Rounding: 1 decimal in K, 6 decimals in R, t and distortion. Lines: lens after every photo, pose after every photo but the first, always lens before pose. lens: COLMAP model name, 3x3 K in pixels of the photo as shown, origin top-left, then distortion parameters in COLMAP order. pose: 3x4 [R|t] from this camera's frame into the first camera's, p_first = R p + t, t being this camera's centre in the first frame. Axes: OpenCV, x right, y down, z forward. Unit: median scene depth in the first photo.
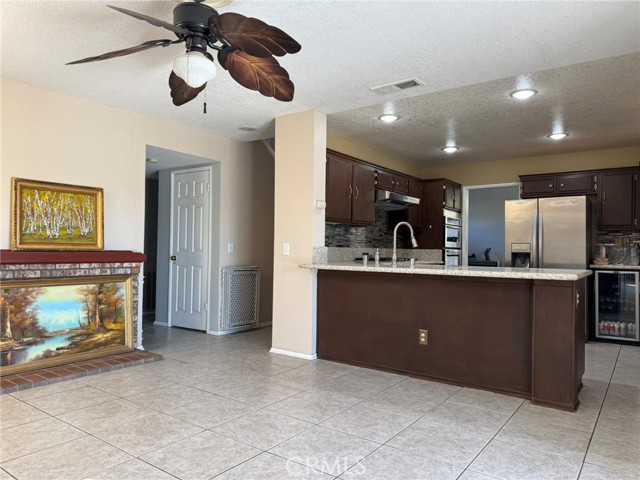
lens RADIAL K [[450.7, 0, 319.8], [0, 450.7, 242.9], [0, 0, 1]] dist [0.060499, -0.068318]
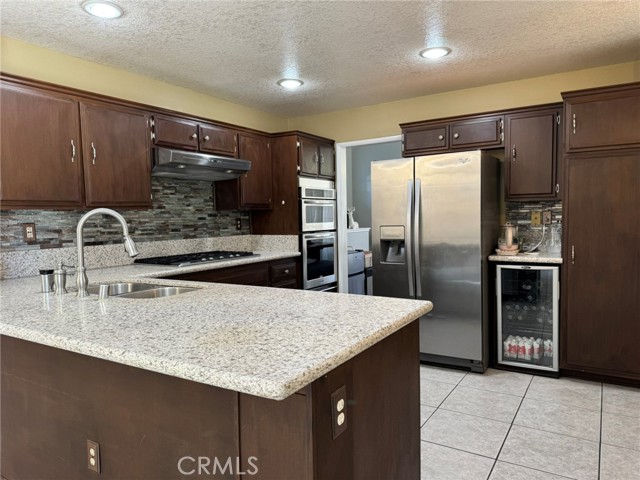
lens RADIAL K [[450.7, 0, 322.3], [0, 450.7, 244.7], [0, 0, 1]] dist [0.060499, -0.068318]
pose [[0.997127, -0.039332, 0.064740, 0.314592], [0.034010, 0.996105, 0.081353, -0.031125], [-0.067687, -0.078918, 0.994581, 0.370508]]
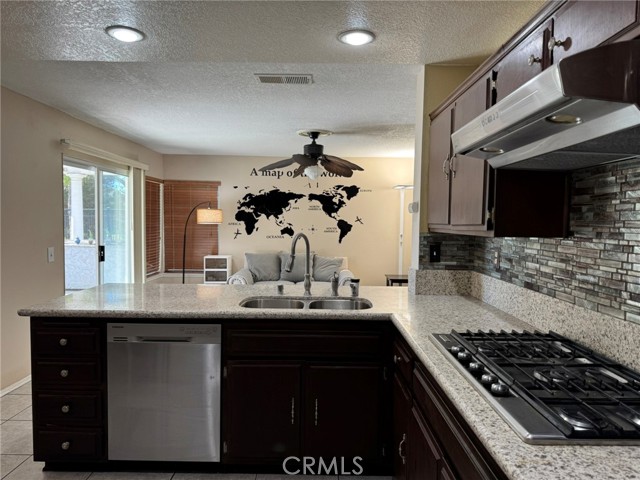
lens RADIAL K [[450.7, 0, 319.3], [0, 450.7, 237.9], [0, 0, 1]] dist [0.060499, -0.068318]
pose [[-0.814216, 0.000064, -0.580562, 0.441031], [-0.012420, 0.999769, 0.017528, -0.041254], [0.580430, 0.021482, -0.814027, 1.233741]]
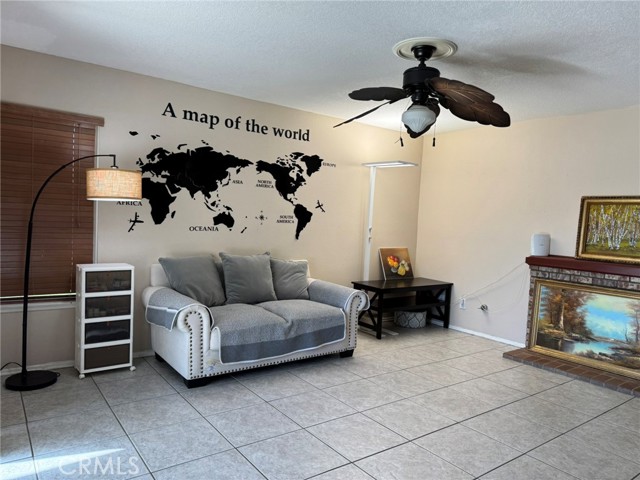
lens RADIAL K [[450.7, 0, 322.3], [0, 450.7, 246.8], [0, 0, 1]] dist [0.060499, -0.068318]
pose [[-0.292964, 0.031719, -0.955597, 0.460641], [-0.035100, 0.998419, 0.043901, -0.029707], [0.955479, 0.046403, -0.291388, 0.501828]]
